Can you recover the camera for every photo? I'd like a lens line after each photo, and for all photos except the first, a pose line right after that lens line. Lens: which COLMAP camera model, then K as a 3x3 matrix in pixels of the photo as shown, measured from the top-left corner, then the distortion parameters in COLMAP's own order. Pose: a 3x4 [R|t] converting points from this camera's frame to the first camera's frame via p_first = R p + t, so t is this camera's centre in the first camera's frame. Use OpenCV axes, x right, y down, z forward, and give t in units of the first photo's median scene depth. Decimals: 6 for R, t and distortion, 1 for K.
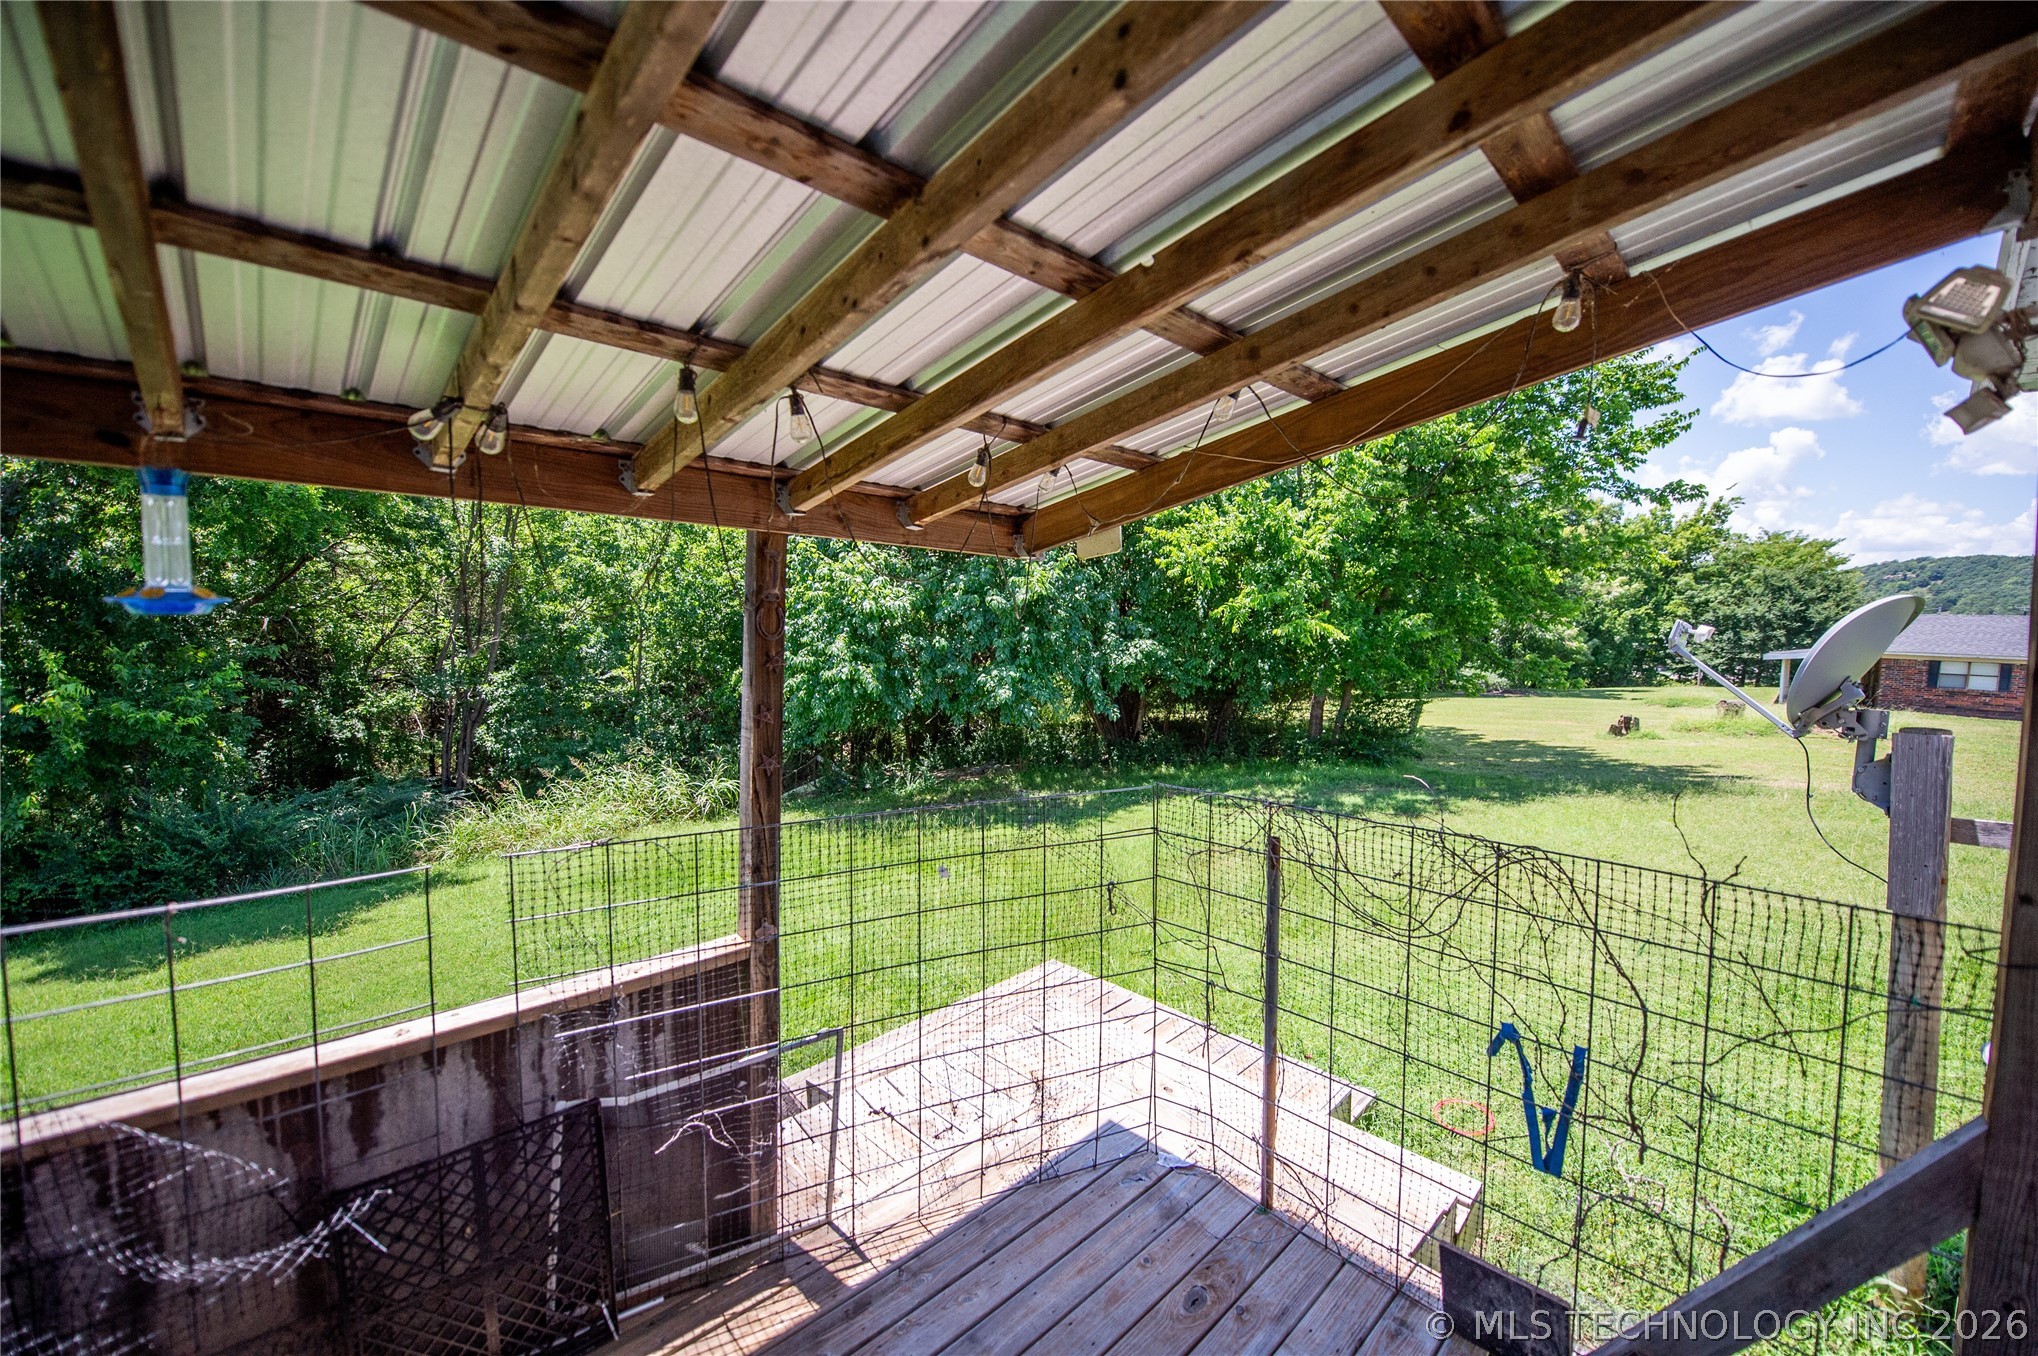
lens RADIAL K [[834.3, 0, 1005.7], [0, 834.3, 680.3], [0, 0, 1]] dist [0.001270, -0.000125]
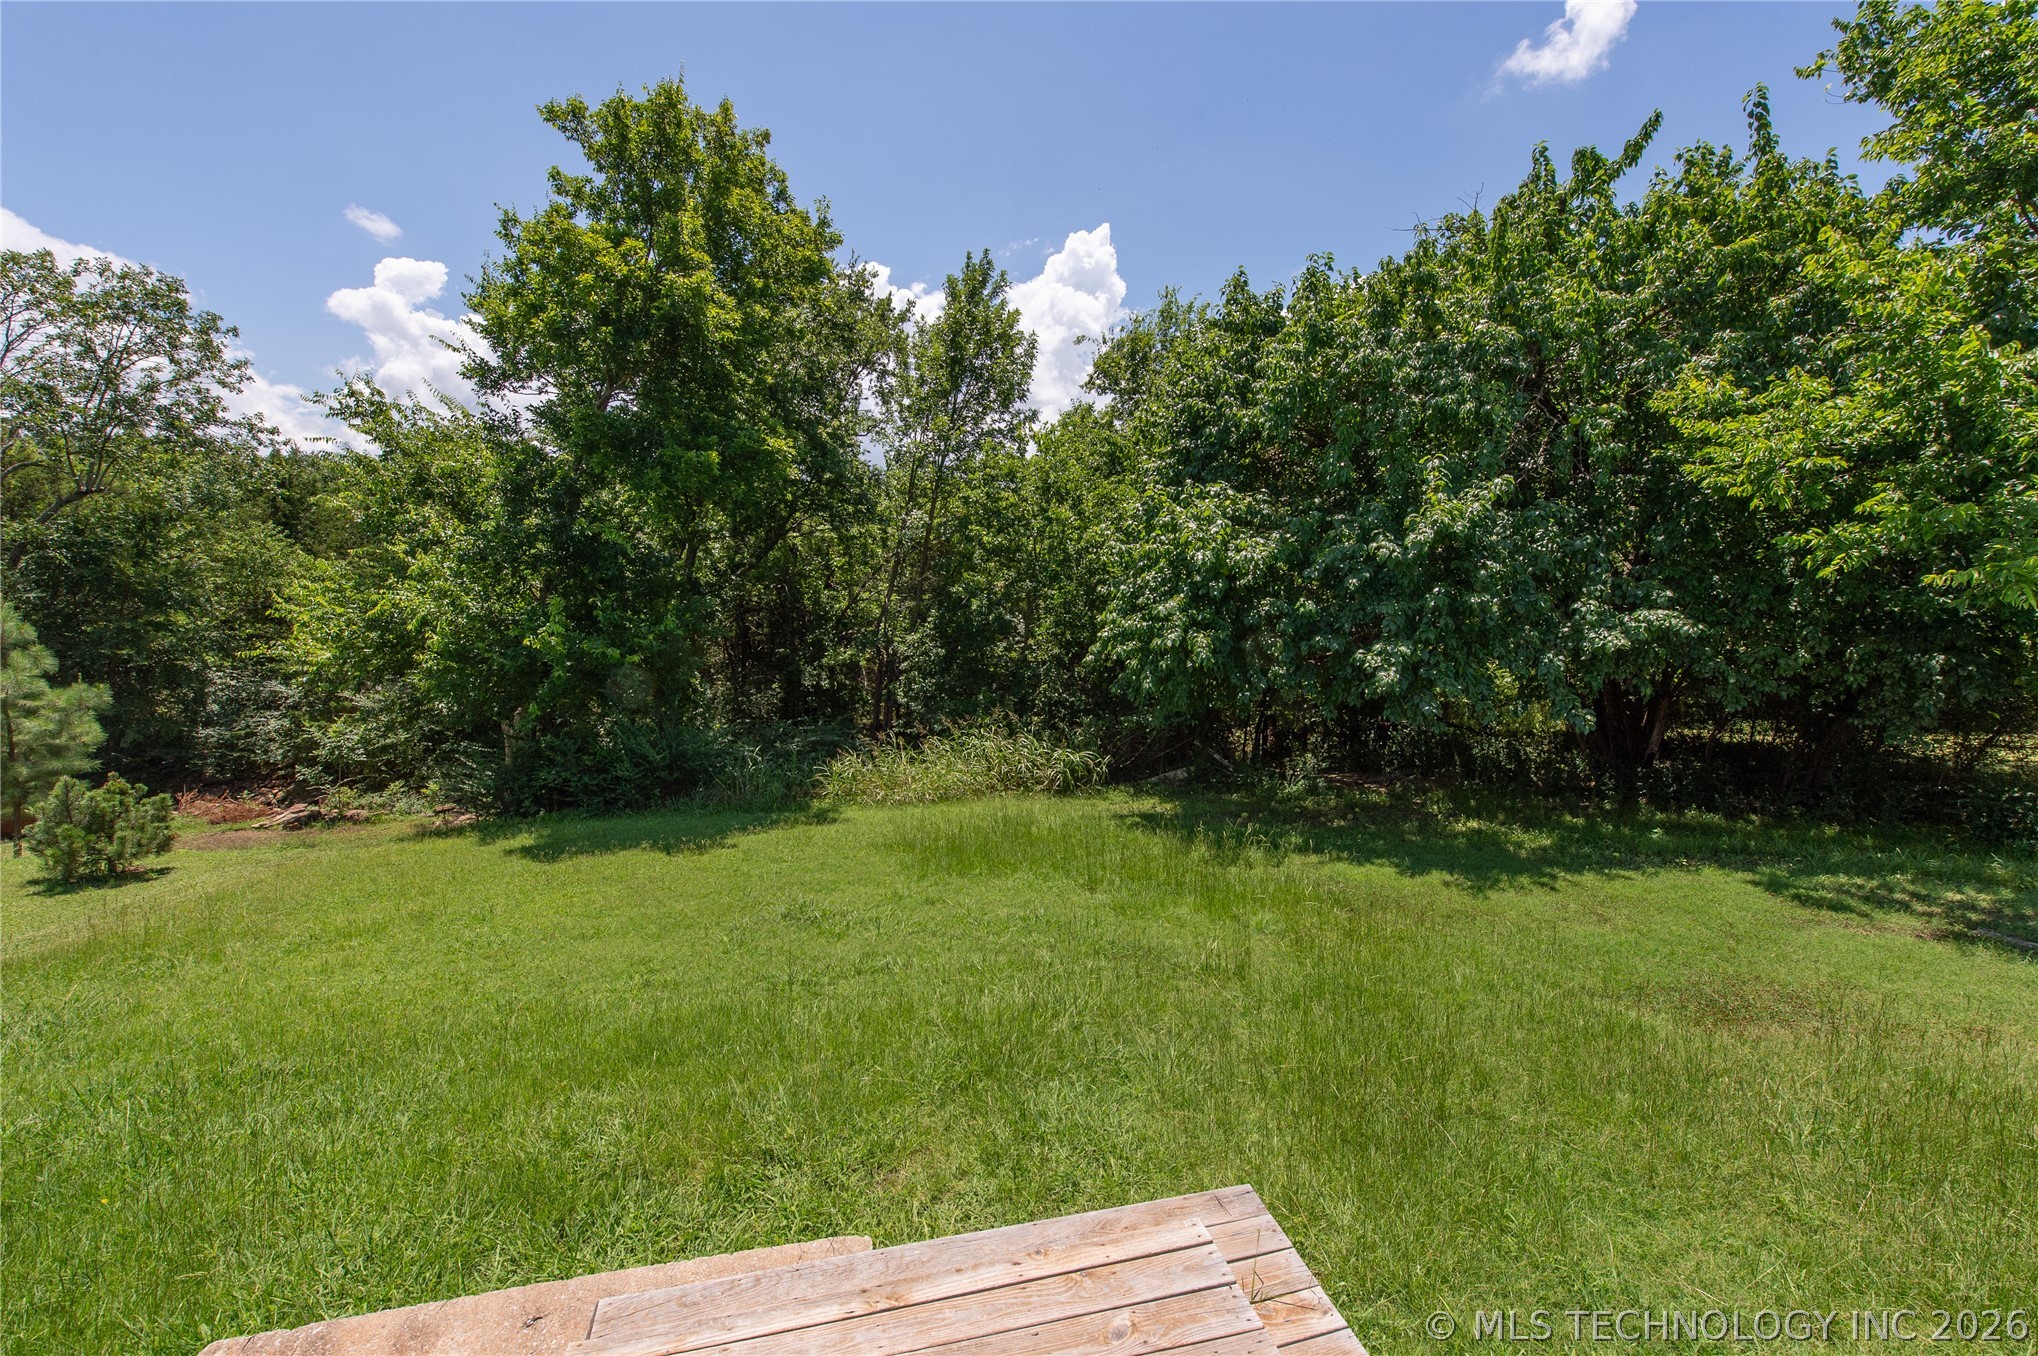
lens RADIAL K [[791.9, 0, 1018.5], [0, 791.9, 669.3], [0, 0, 1]] dist [0.000747, -0.000731]
pose [[0.845202, 0.056541, -0.531448, 0.082182], [-0.053838, 0.998337, 0.020592, 0.010213], [0.531728, 0.011208, 0.846841, 0.243945]]
